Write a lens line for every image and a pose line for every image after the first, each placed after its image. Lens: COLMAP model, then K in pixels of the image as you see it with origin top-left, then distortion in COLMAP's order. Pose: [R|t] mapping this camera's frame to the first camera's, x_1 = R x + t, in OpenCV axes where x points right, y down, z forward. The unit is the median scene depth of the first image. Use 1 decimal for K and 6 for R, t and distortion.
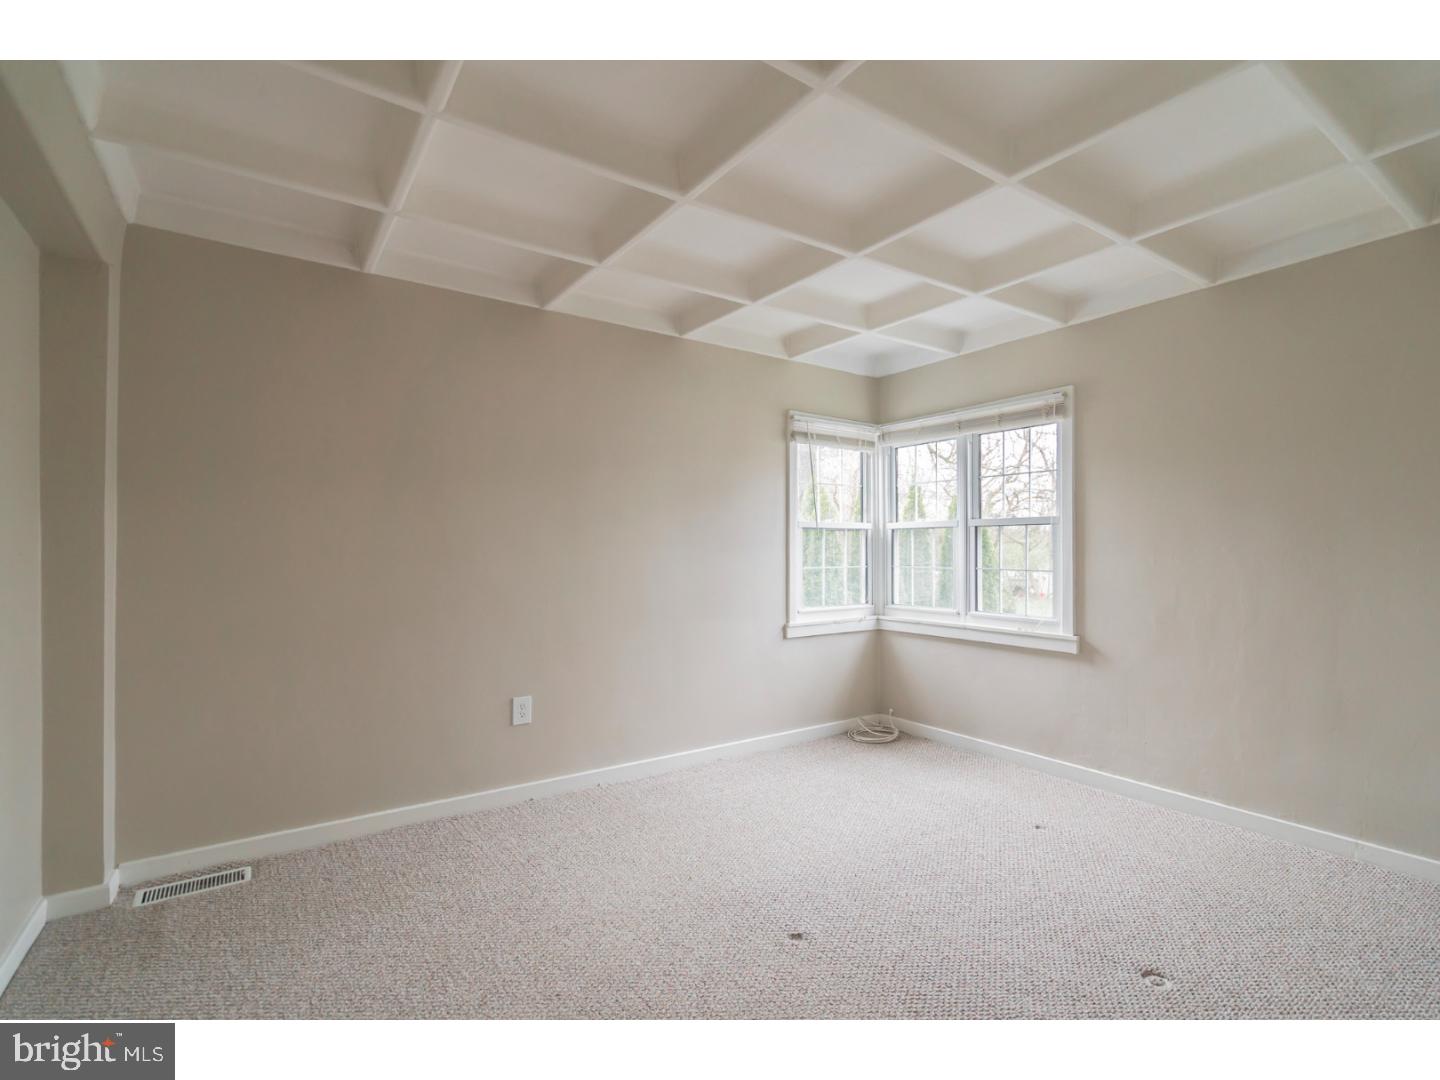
lens RADIAL K [[669.2, 0, 705.6], [0, 669.2, 538.8], [0, 0, 1]] dist [0.000403, -0.000601]
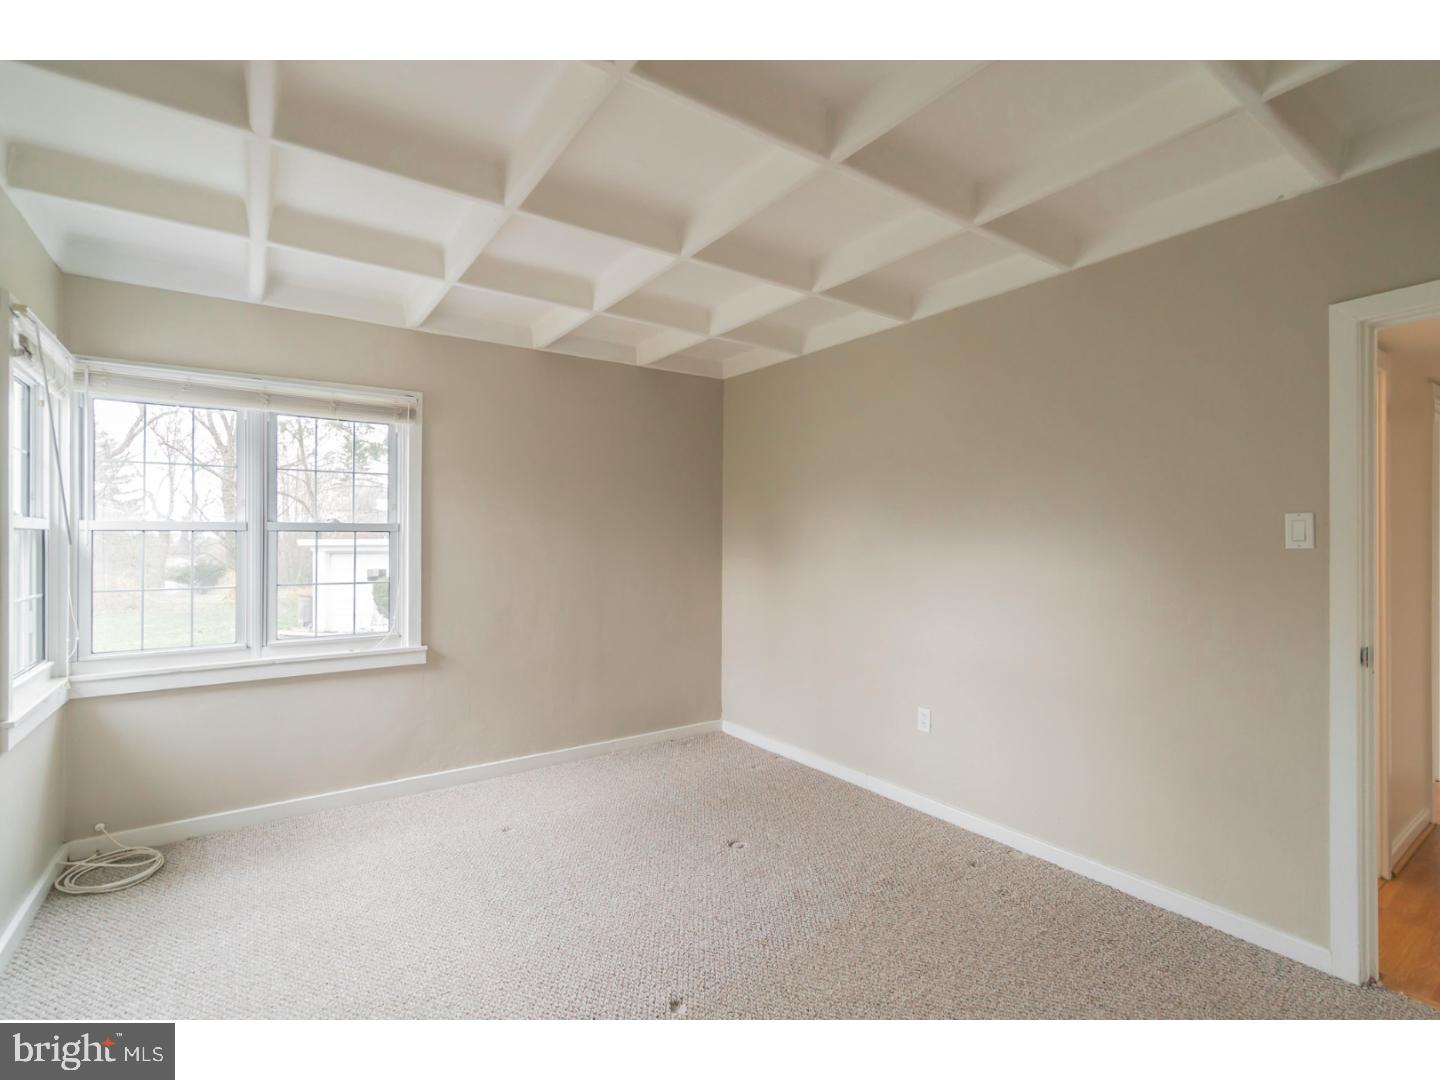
lens RADIAL K [[669.2, 0, 713.3], [0, 669.2, 537.0], [0, 0, 1]] dist [0.000403, -0.000601]
pose [[-0.010771, 0.014165, 0.999842, -0.427246], [-0.006119, 0.999880, -0.014232, -0.004239], [-0.999923, -0.006271, -0.010683, 0.553000]]
